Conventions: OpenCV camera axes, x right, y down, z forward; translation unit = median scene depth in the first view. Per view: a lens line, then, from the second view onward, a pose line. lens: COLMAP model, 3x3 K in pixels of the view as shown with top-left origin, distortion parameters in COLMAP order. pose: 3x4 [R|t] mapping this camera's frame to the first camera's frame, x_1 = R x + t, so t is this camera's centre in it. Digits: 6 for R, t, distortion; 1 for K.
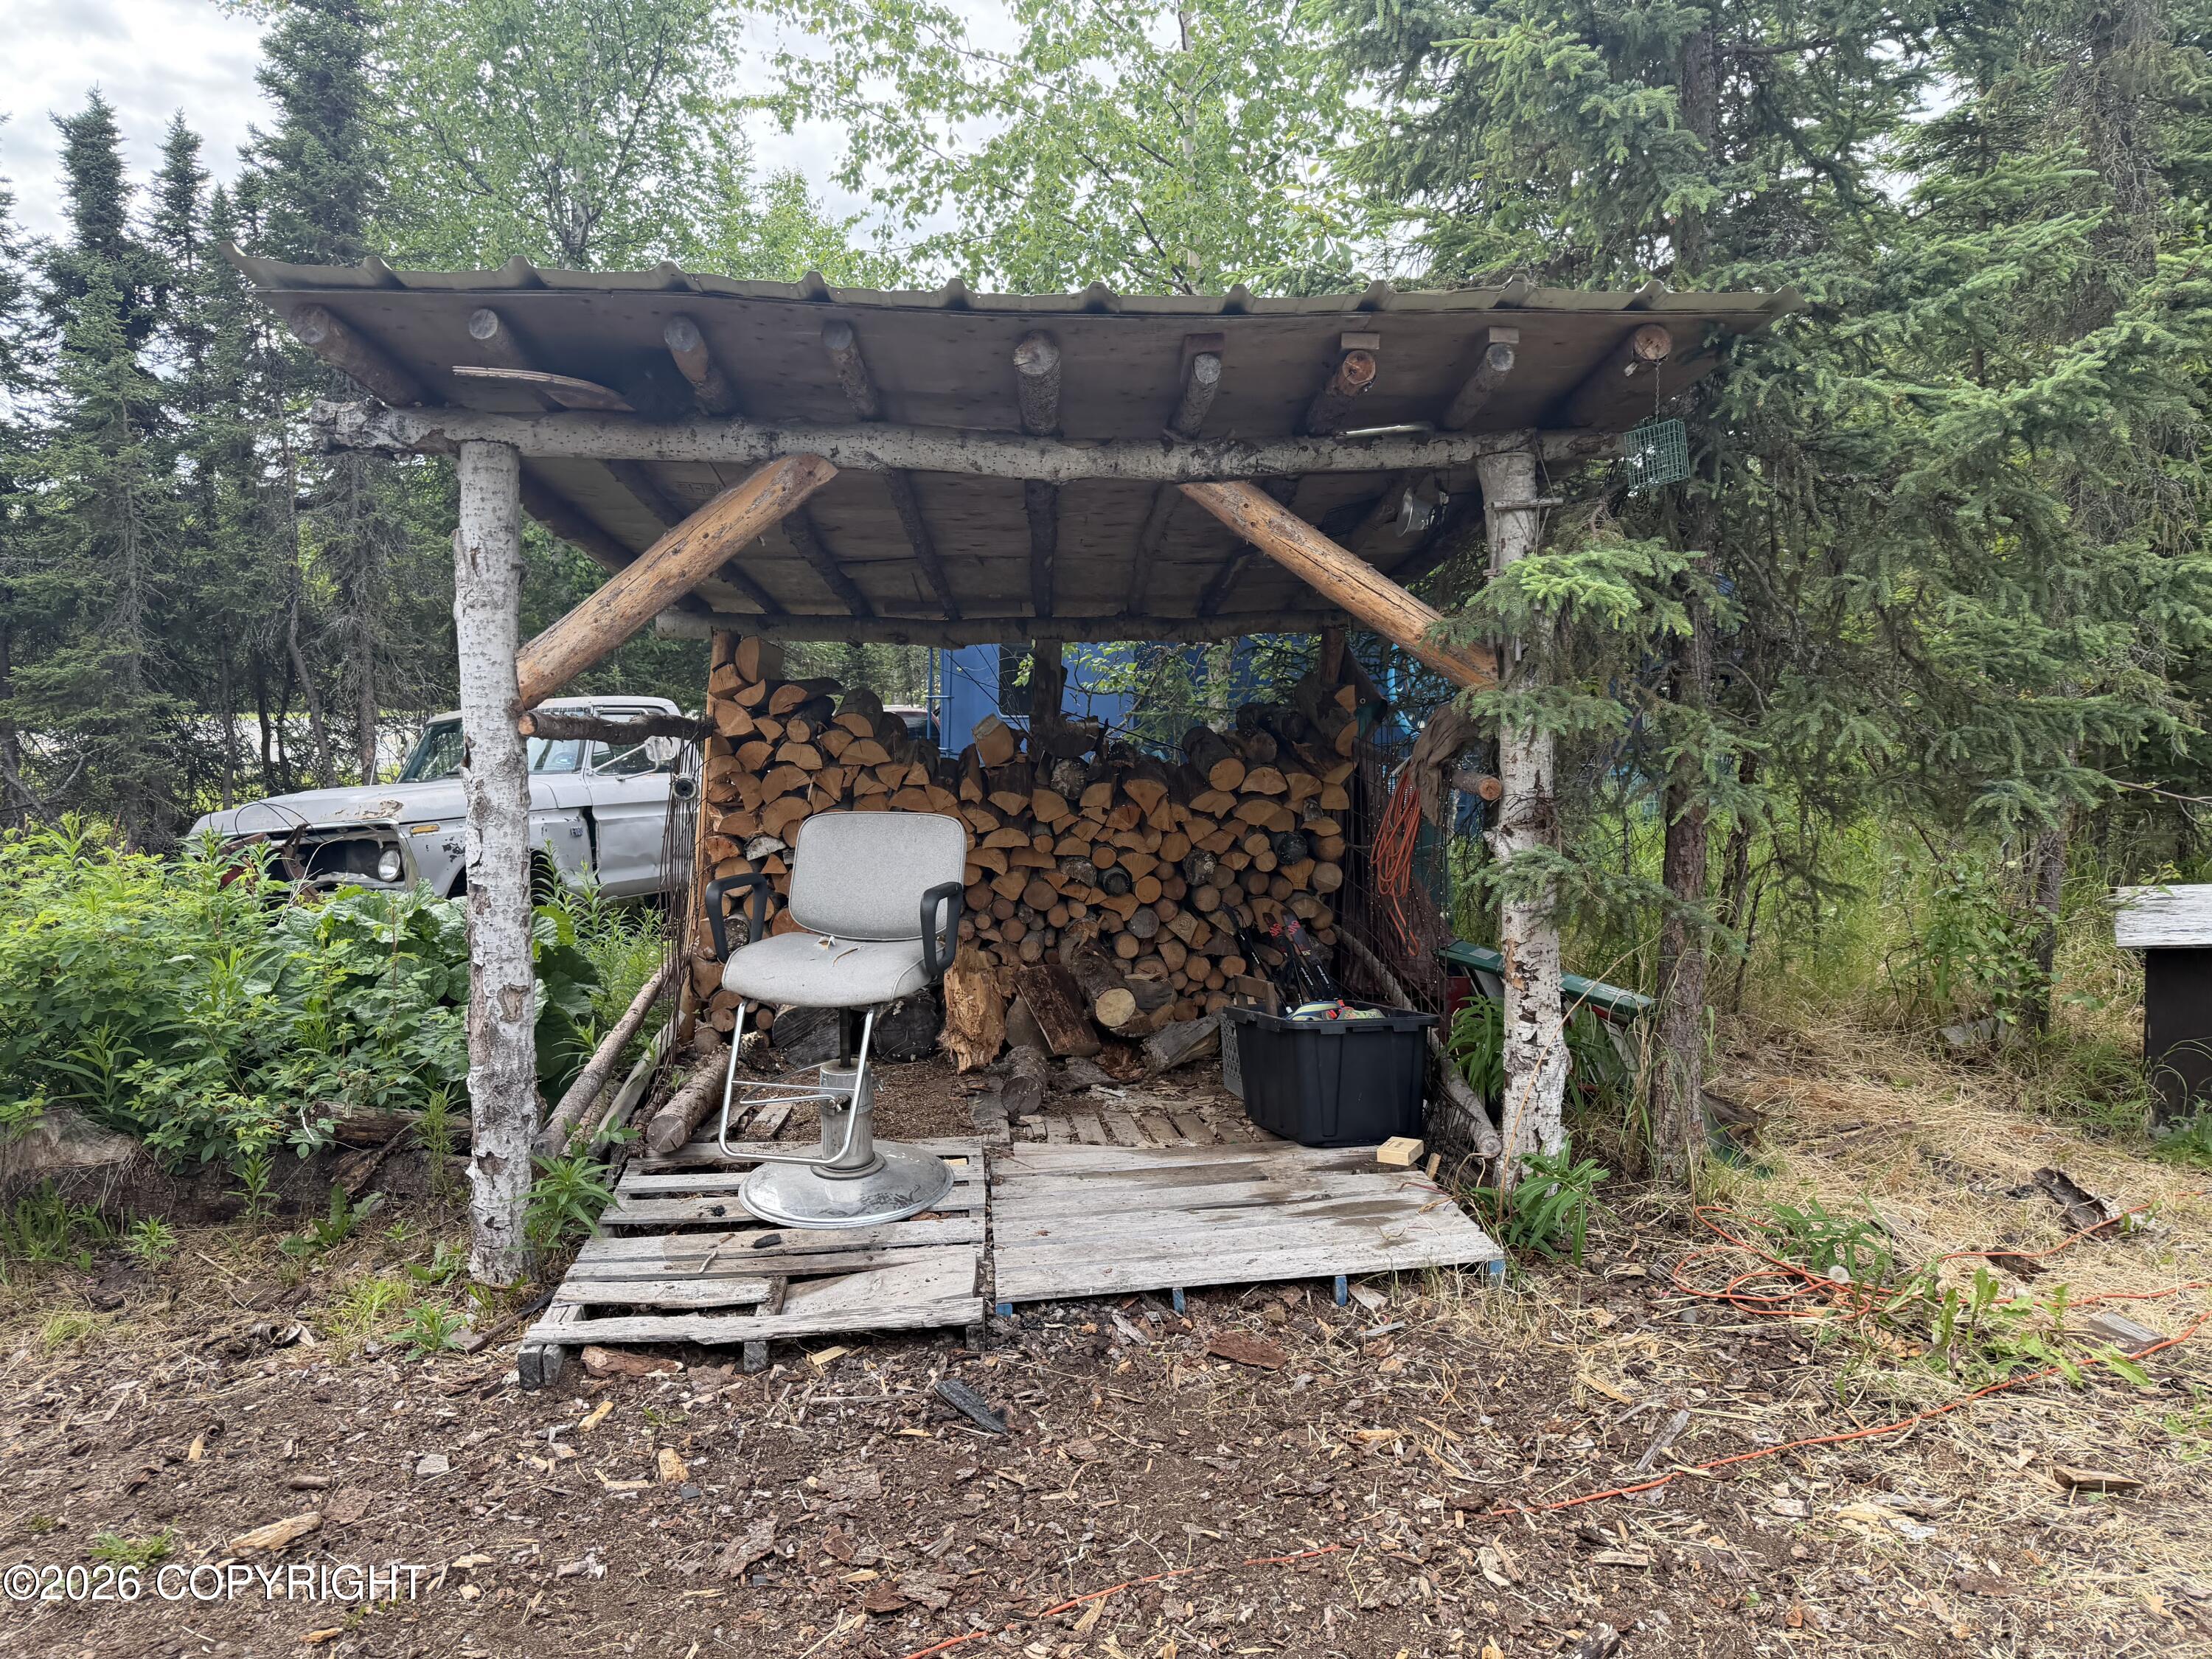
lens RADIAL K [[1546.8, 0, 1150.1], [0, 1546.8, 848.7], [0, 0, 1]] dist [0.065550, -0.078523]
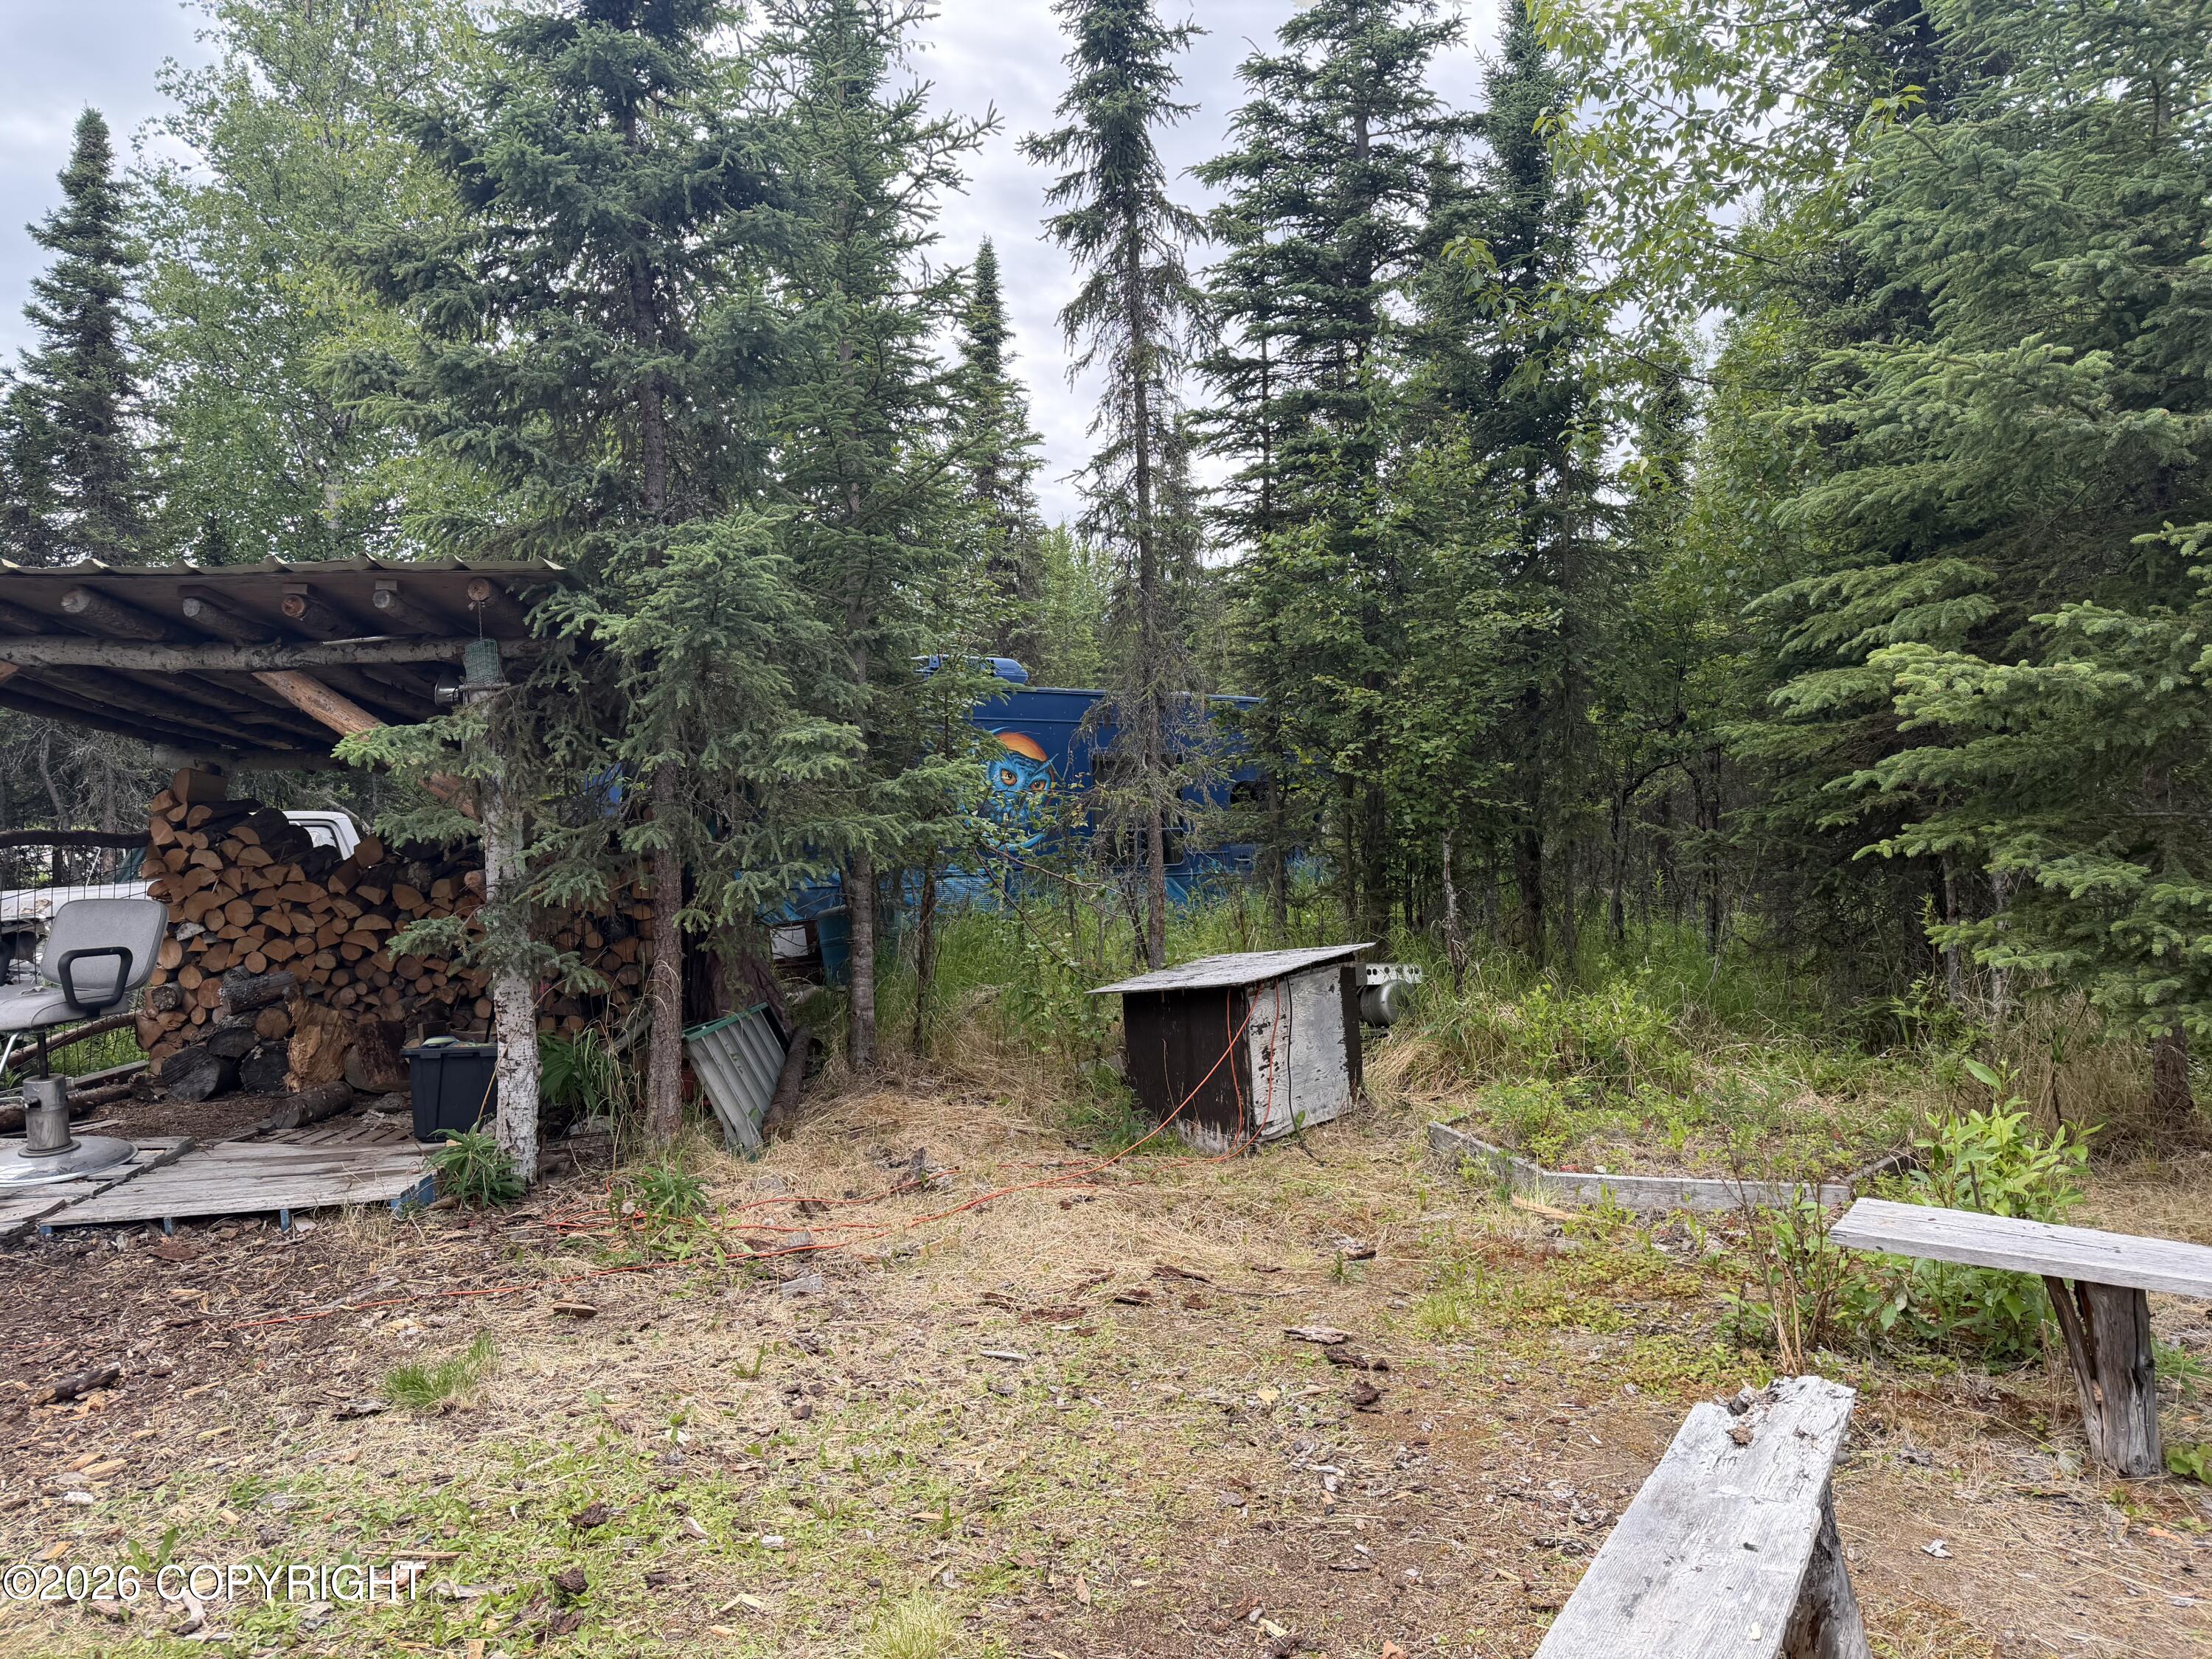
lens RADIAL K [[1546.8, 0, 1150.1], [0, 1546.8, 848.7], [0, 0, 1]] dist [0.065550, -0.078523]
pose [[0.999543, -0.006332, -0.029561, 0.610424], [0.004368, 0.997807, -0.066040, 0.021606], [0.029915, 0.065881, 0.997379, -0.295083]]
